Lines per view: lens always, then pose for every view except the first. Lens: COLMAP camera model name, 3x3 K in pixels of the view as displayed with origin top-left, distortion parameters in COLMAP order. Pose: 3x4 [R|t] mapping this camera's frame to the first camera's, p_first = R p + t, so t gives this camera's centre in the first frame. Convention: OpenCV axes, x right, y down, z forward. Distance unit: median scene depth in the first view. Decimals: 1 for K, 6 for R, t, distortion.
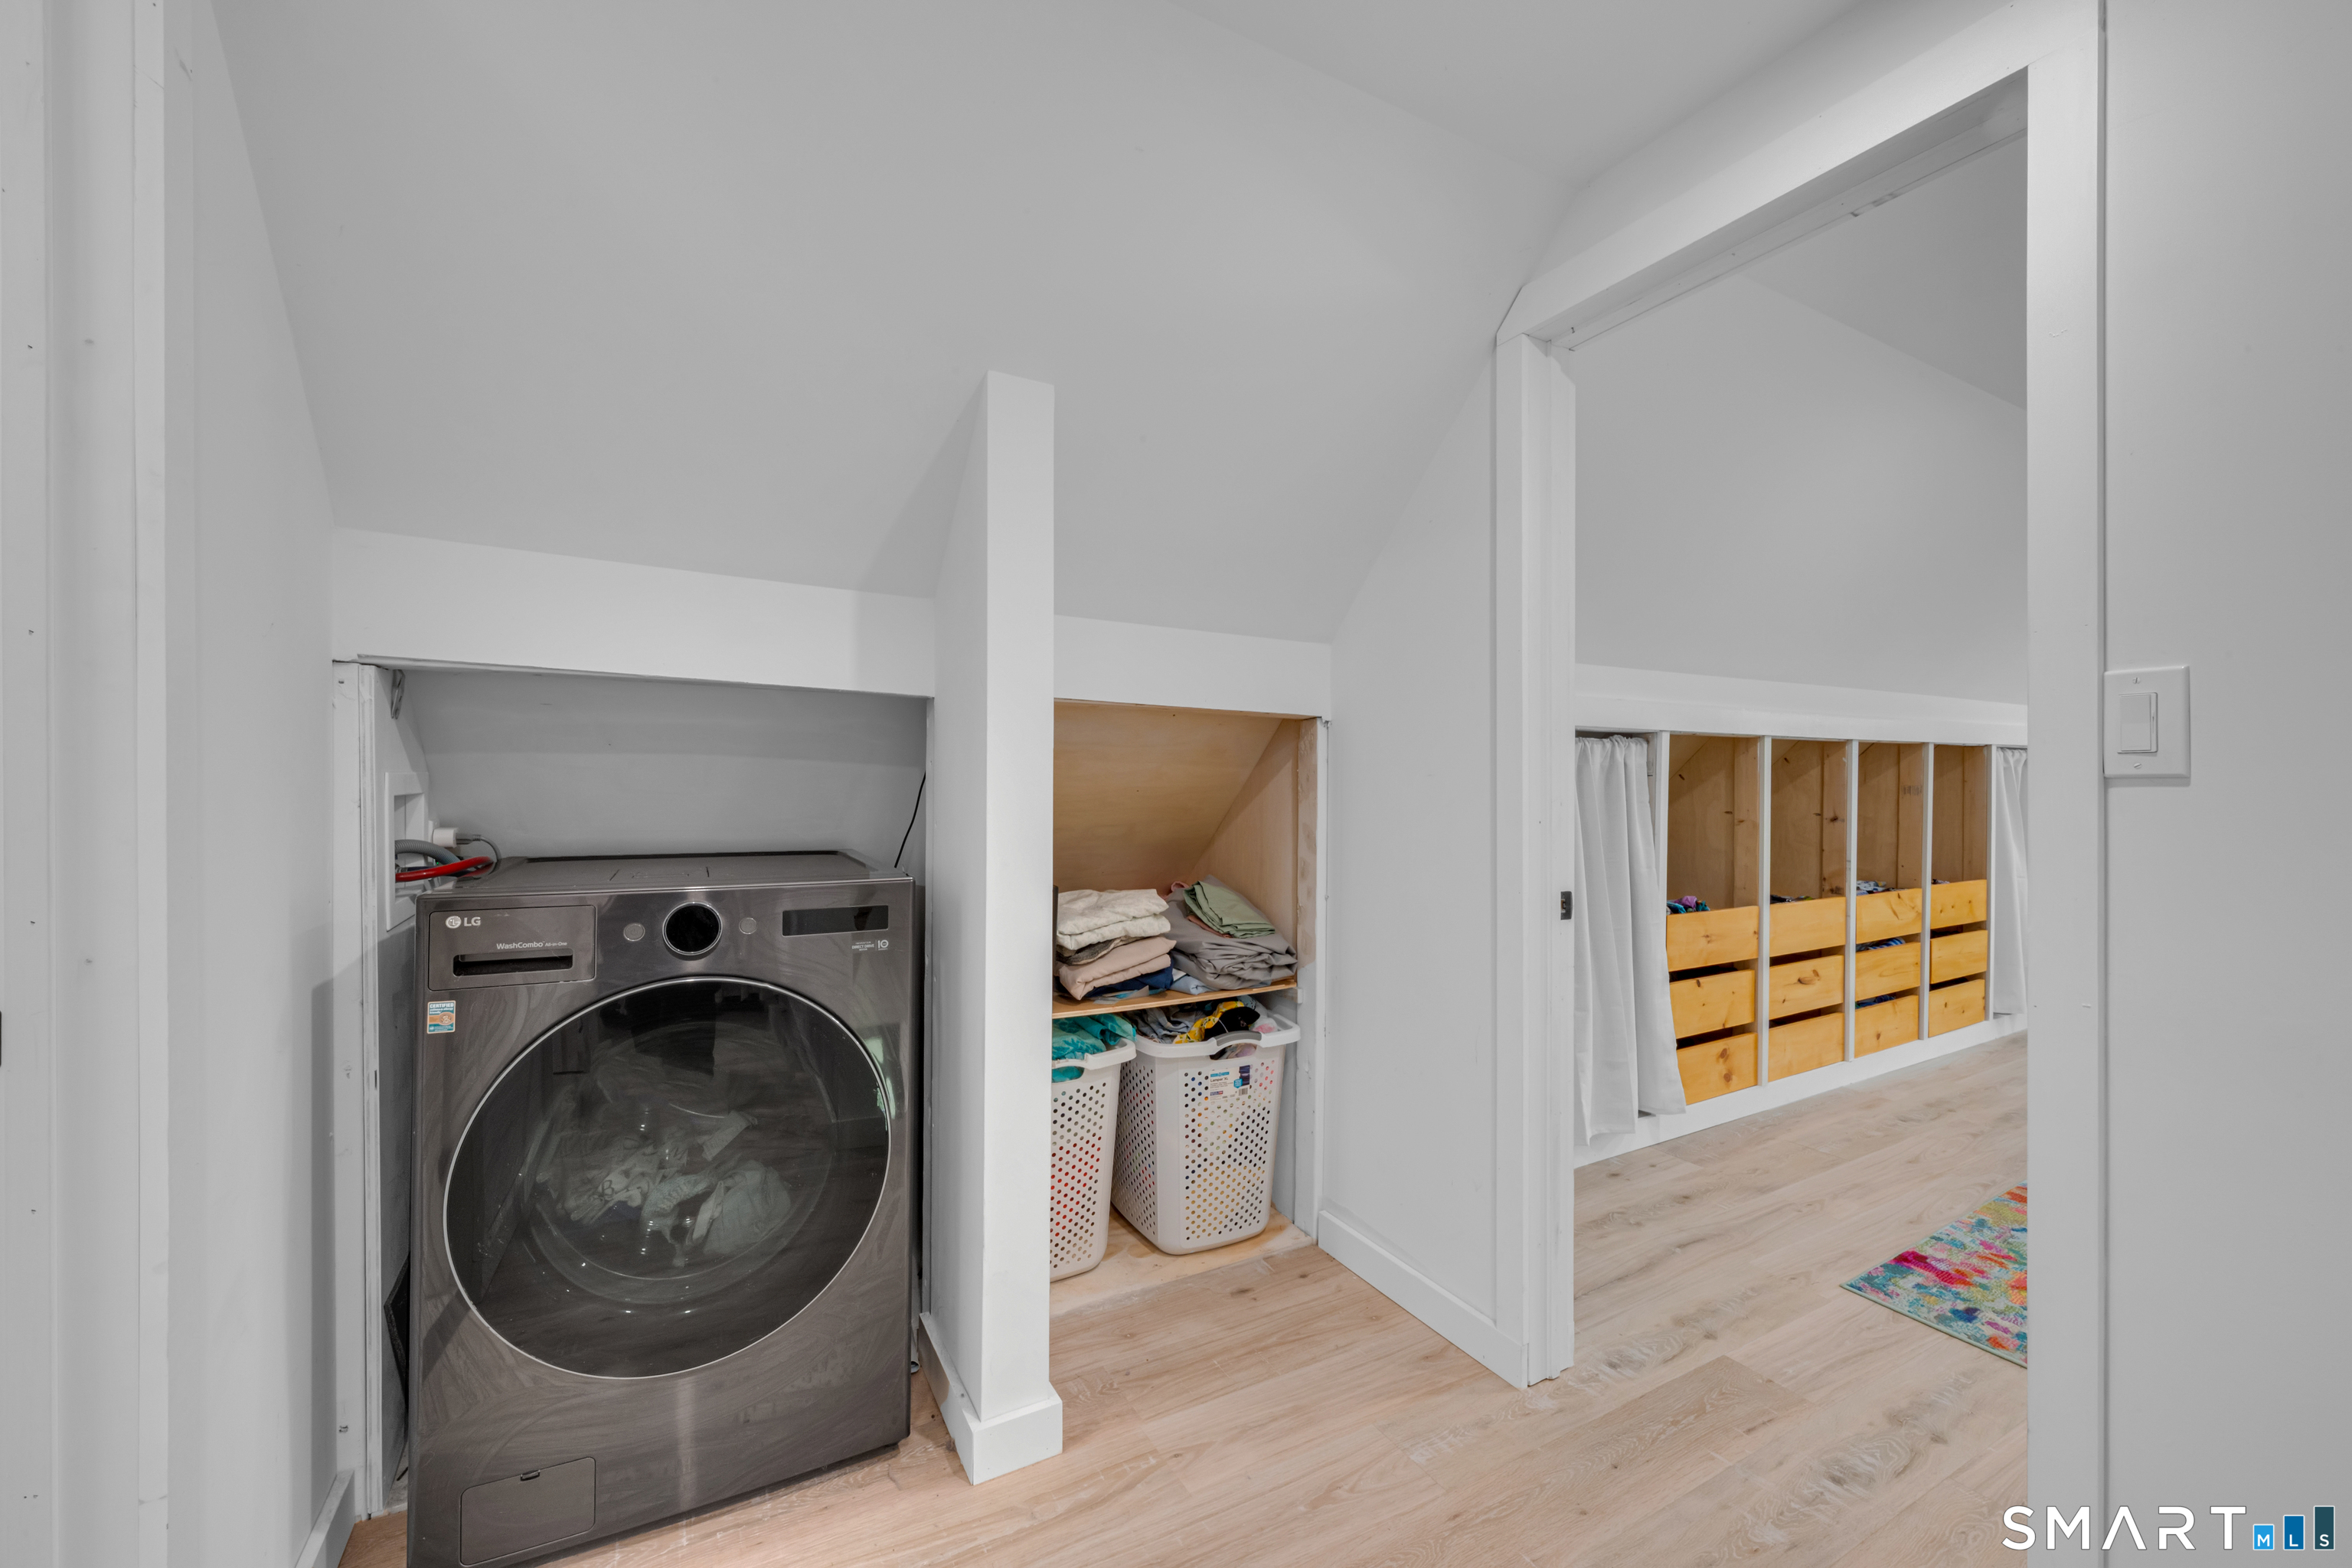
lens RADIAL K [[921.5, 0, 1173.8], [0, 921.5, 783.9], [0, 0, 1]] dist [0.003689, 0.000435]
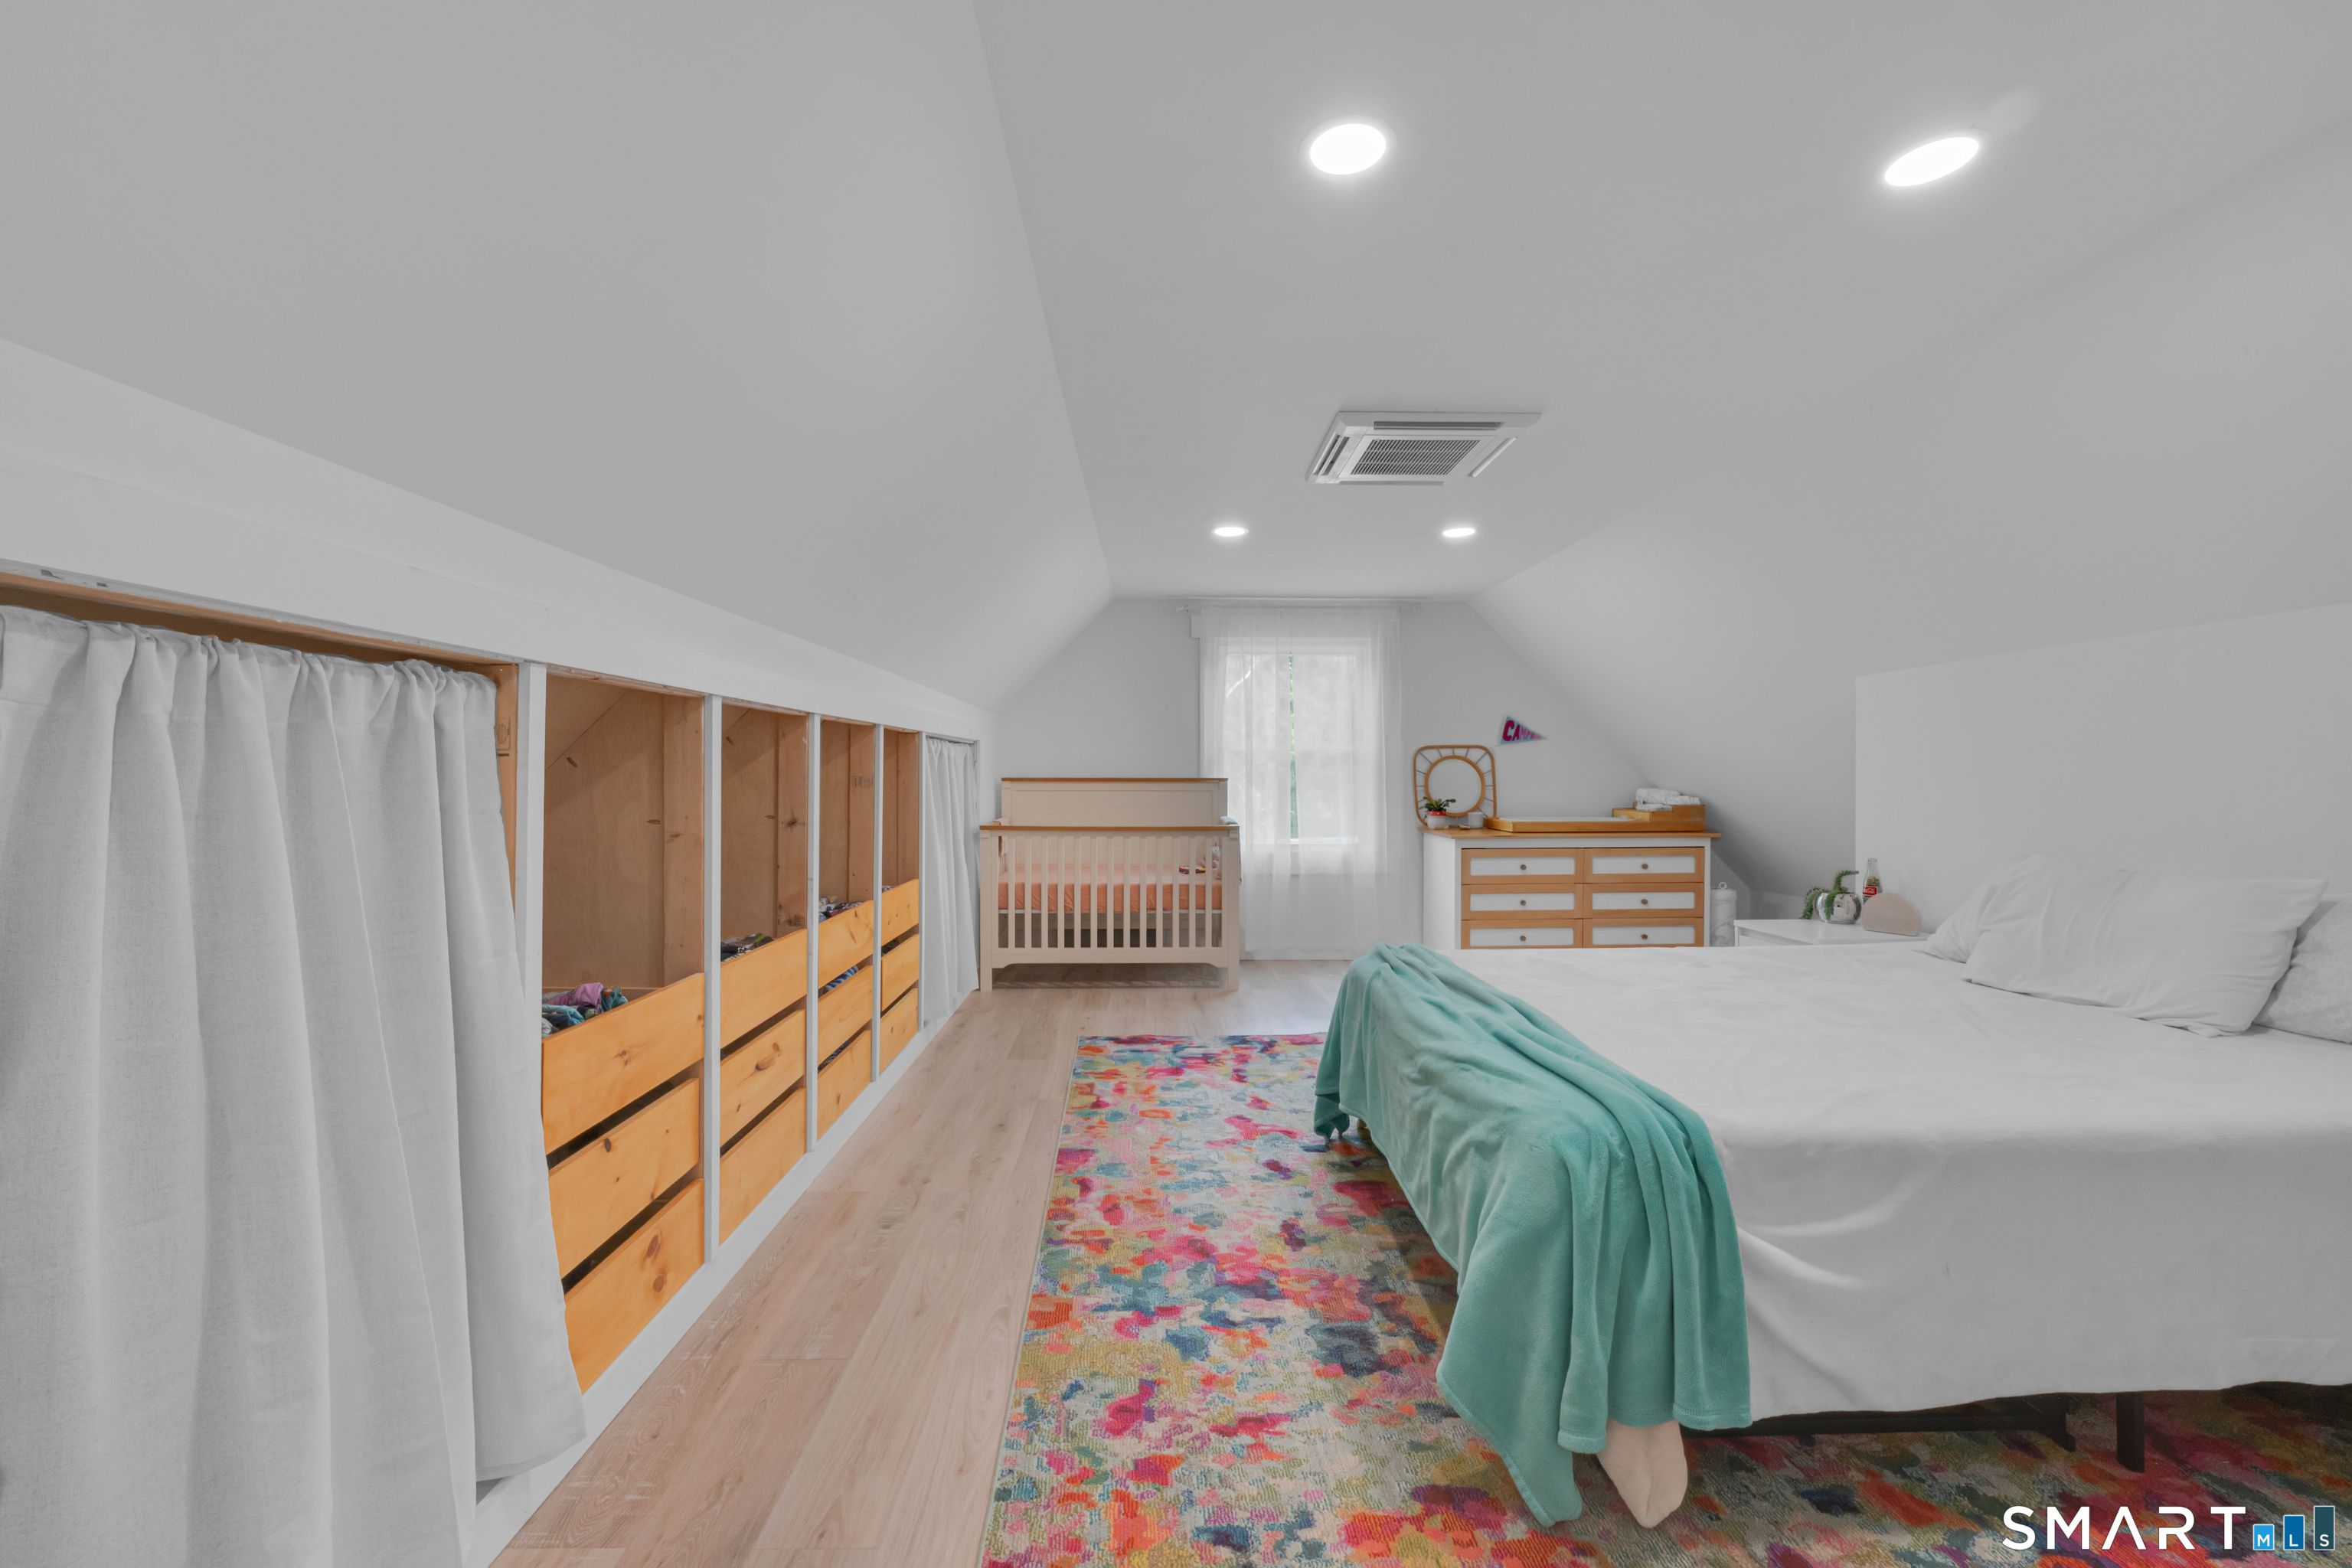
lens RADIAL K [[921.5, 0, 1176.4], [0, 921.5, 774.0], [0, 0, 1]] dist [0.003689, 0.000435]
pose [[0.465873, -0.001992, 0.884850, 0.235245], [0.008324, 0.999963, -0.002132, 0.004414], [-0.884813, 0.008359, 0.465872, 0.431587]]
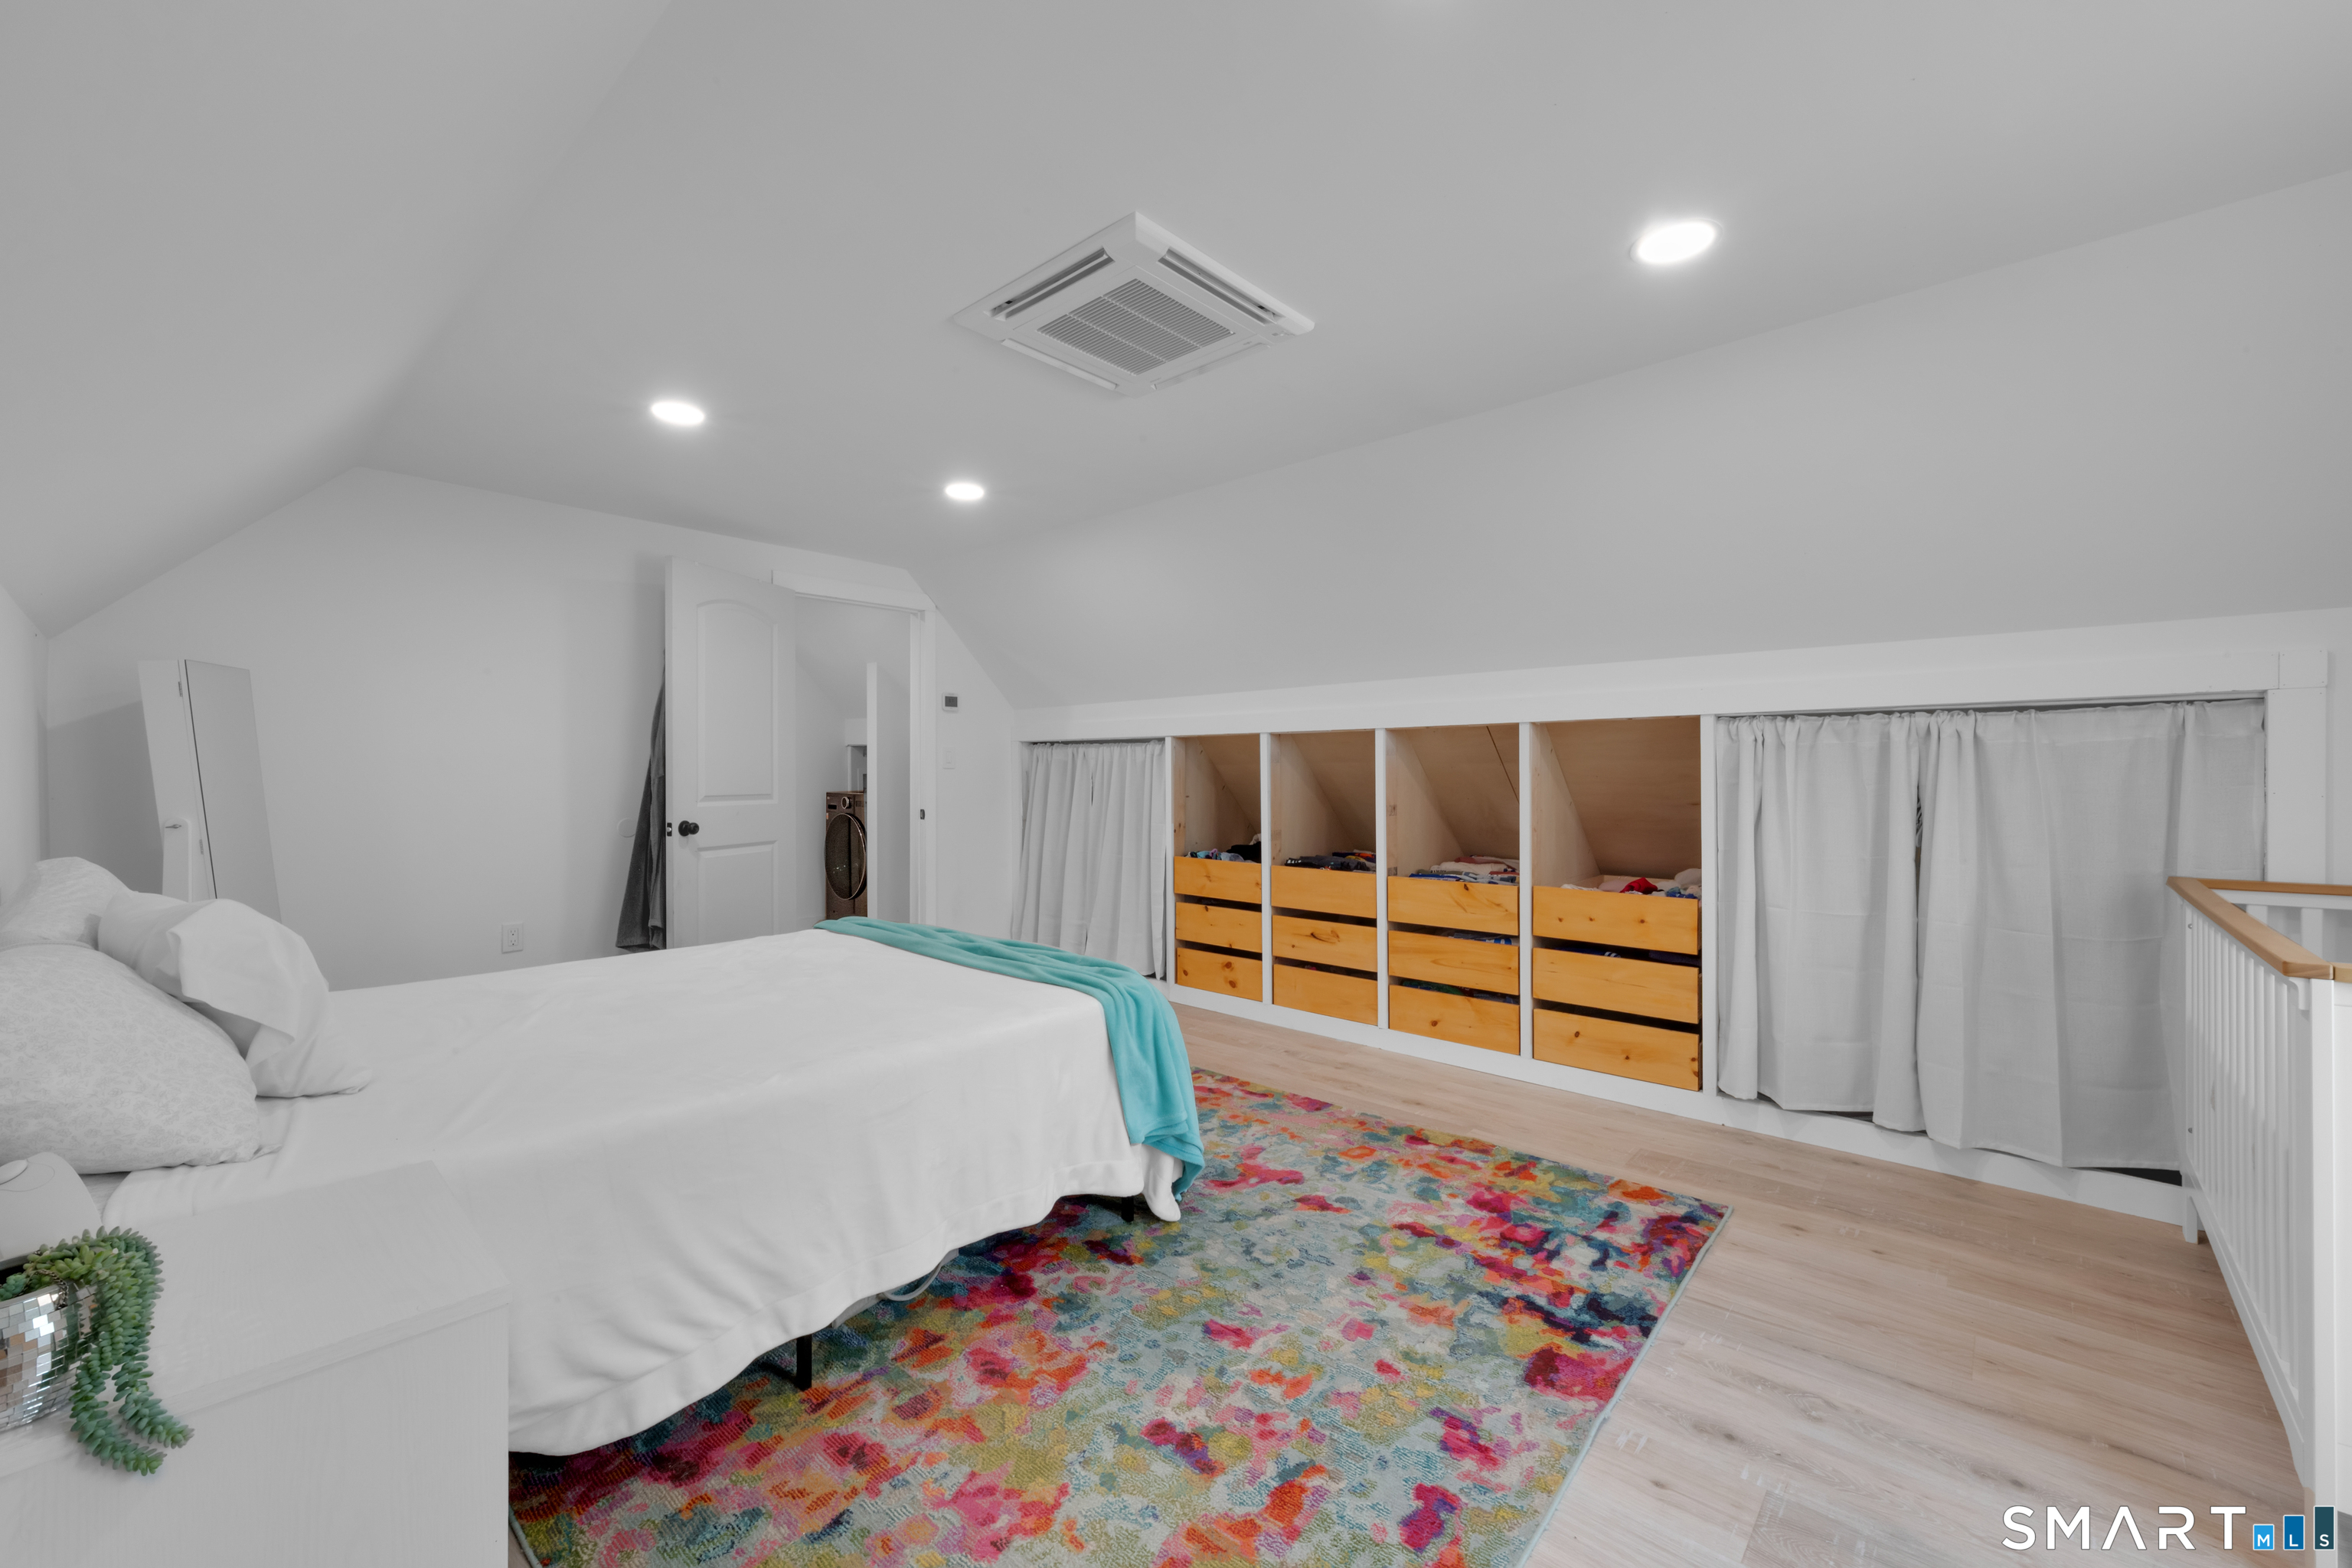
lens RADIAL K [[921.5, 0, 1169.6], [0, 921.5, 777.9], [0, 0, 1]] dist [0.003689, 0.000435]
pose [[0.323449, 0.008831, -0.946204, 1.803253], [0.000470, 0.999955, 0.009494, -0.001061], [0.946245, -0.003515, 0.323431, 0.456687]]
